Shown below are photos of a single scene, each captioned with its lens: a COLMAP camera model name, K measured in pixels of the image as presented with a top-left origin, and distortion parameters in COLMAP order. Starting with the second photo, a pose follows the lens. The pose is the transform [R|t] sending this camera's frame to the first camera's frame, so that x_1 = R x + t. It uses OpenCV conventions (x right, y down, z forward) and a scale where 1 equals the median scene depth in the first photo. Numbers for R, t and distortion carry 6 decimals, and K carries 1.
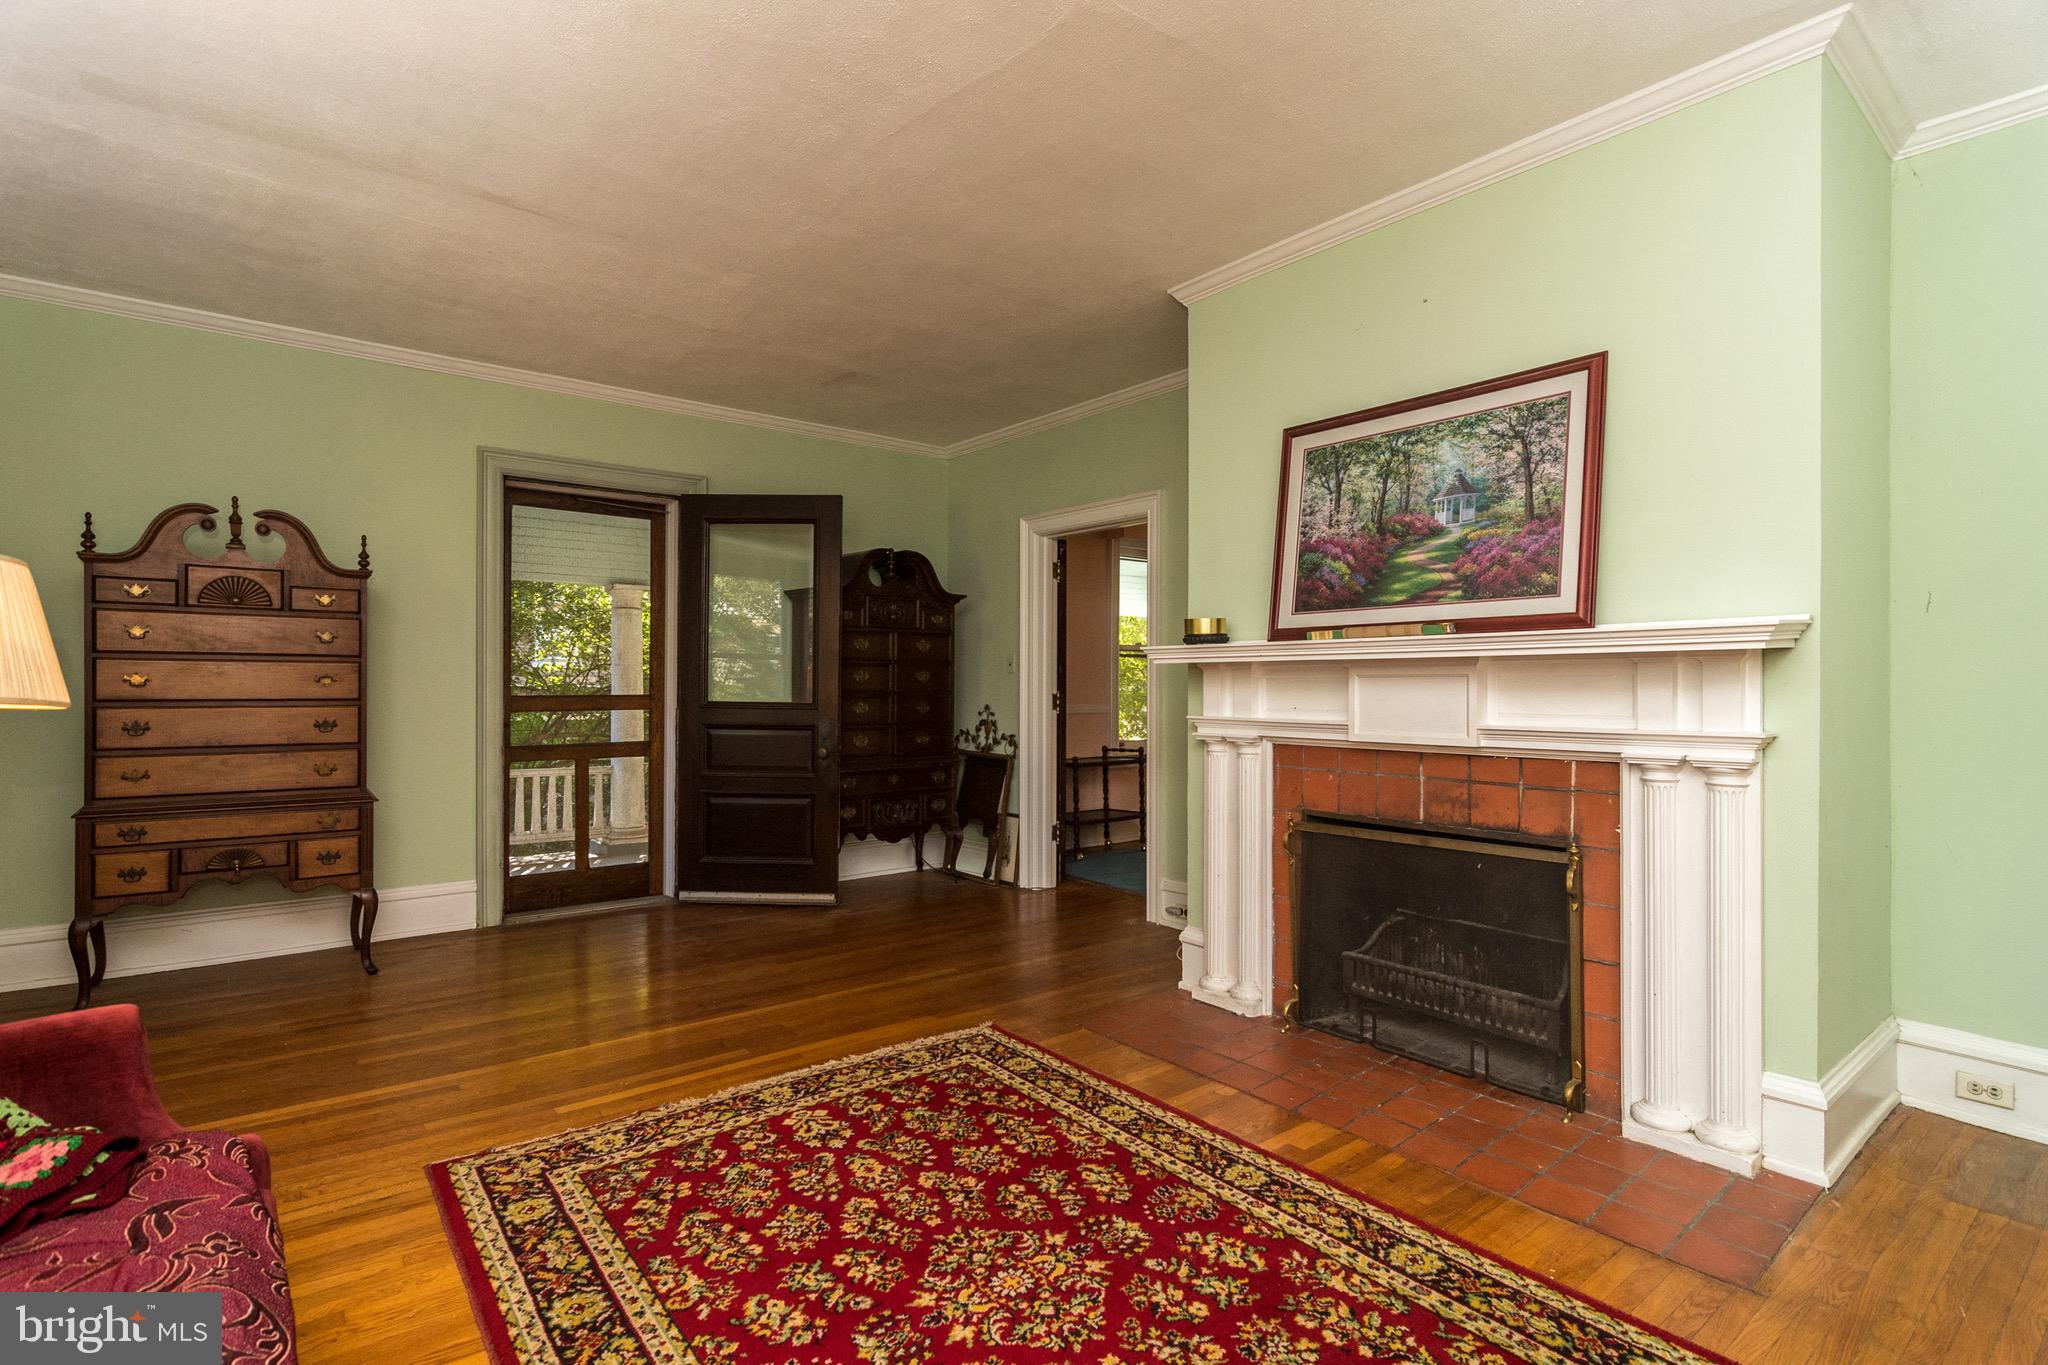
lens RADIAL K [[961.2, 0, 1024.0], [0, 961.2, 682.5], [0, 0, 1]] dist [-0.000460, 0.000223]
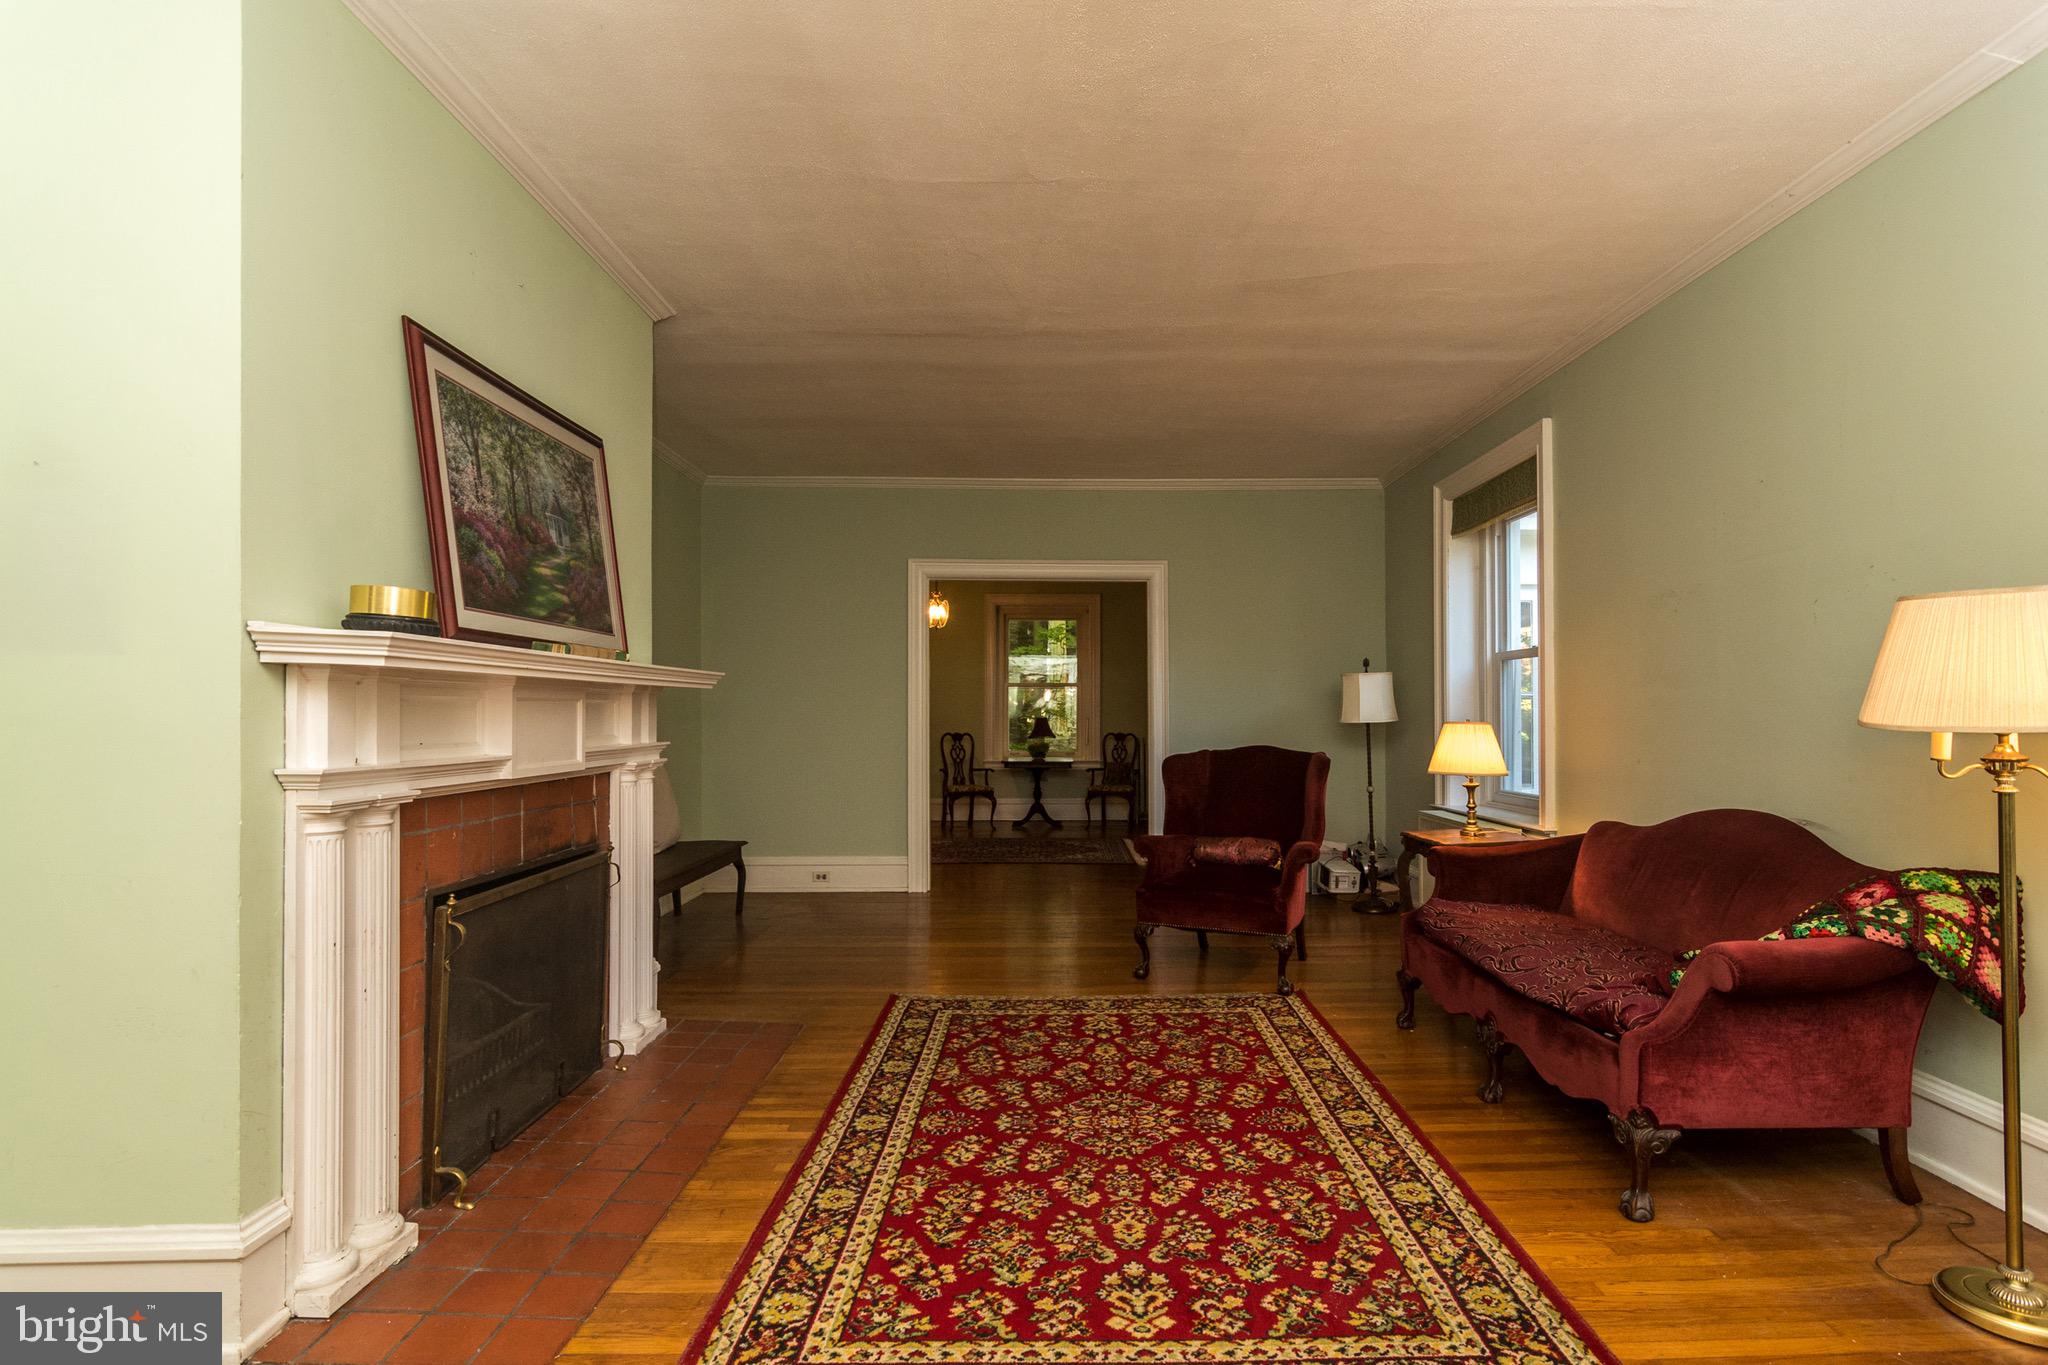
lens RADIAL K [[1028.8, 0, 1048.8], [0, 1028.8, 702.6], [0, 0, 1]] dist [0.000855, -0.000146]
pose [[-0.786024, 0.006441, 0.618163, -0.669051], [-0.001093, 0.999930, -0.011809, 0.007885], [-0.618196, -0.009958, -0.785961, 1.704914]]
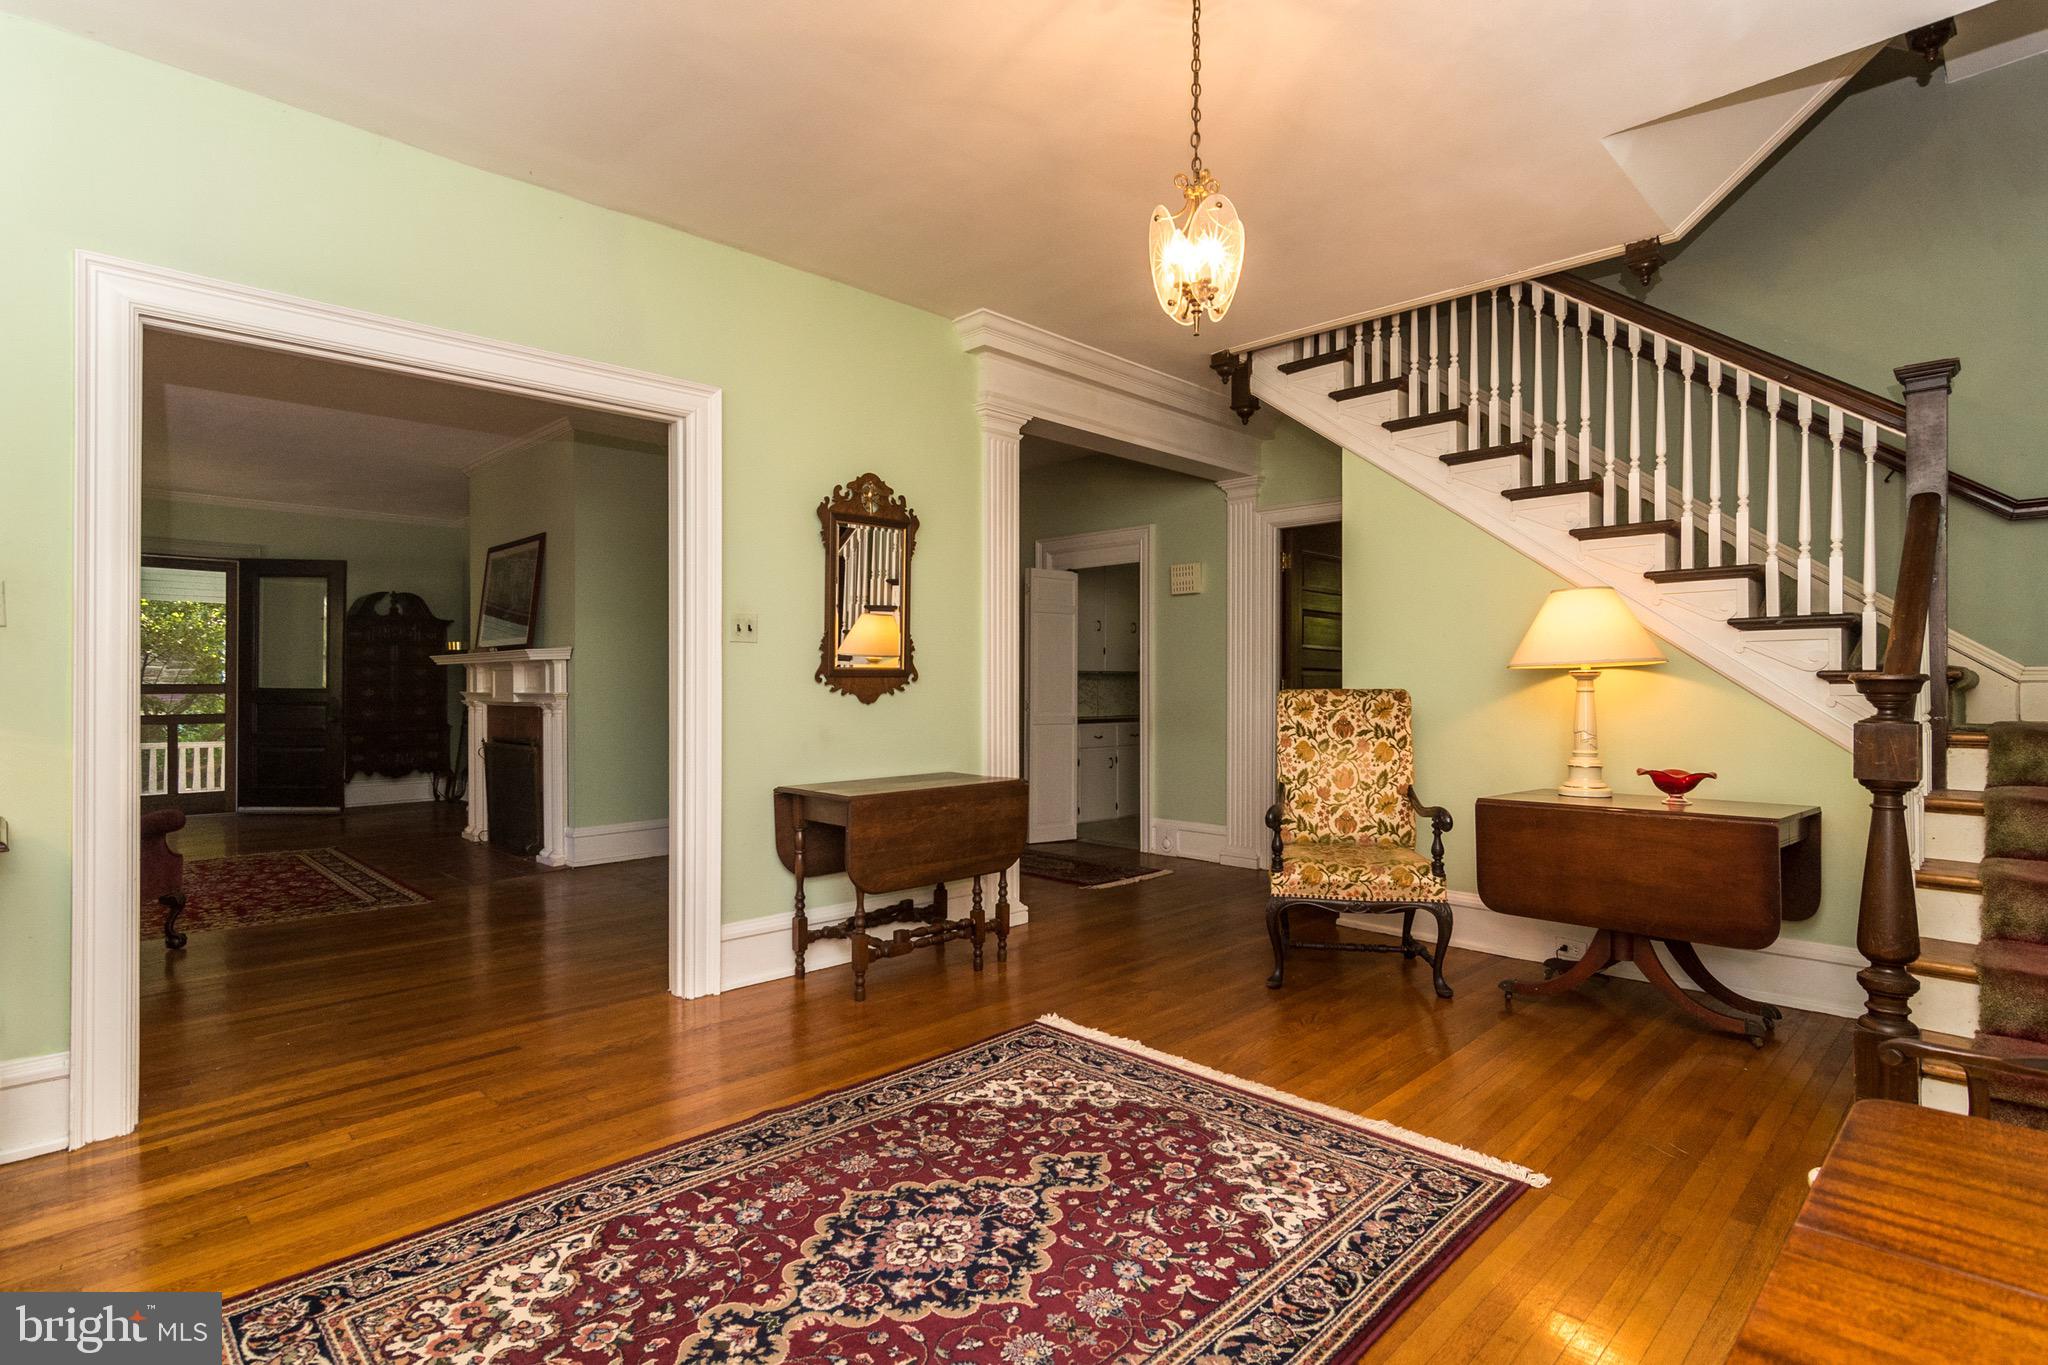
lens RADIAL K [[1008.3, 0, 1024.0], [0, 1008.3, 682.5], [0, 0, 1]] dist [-0.000175, -0.000171]
pose [[0.994442, -0.002757, 0.105246, 1.538873], [0.002666, 0.999996, 0.001005, 0.023550], [-0.105248, -0.000719, 0.994446, -1.602627]]
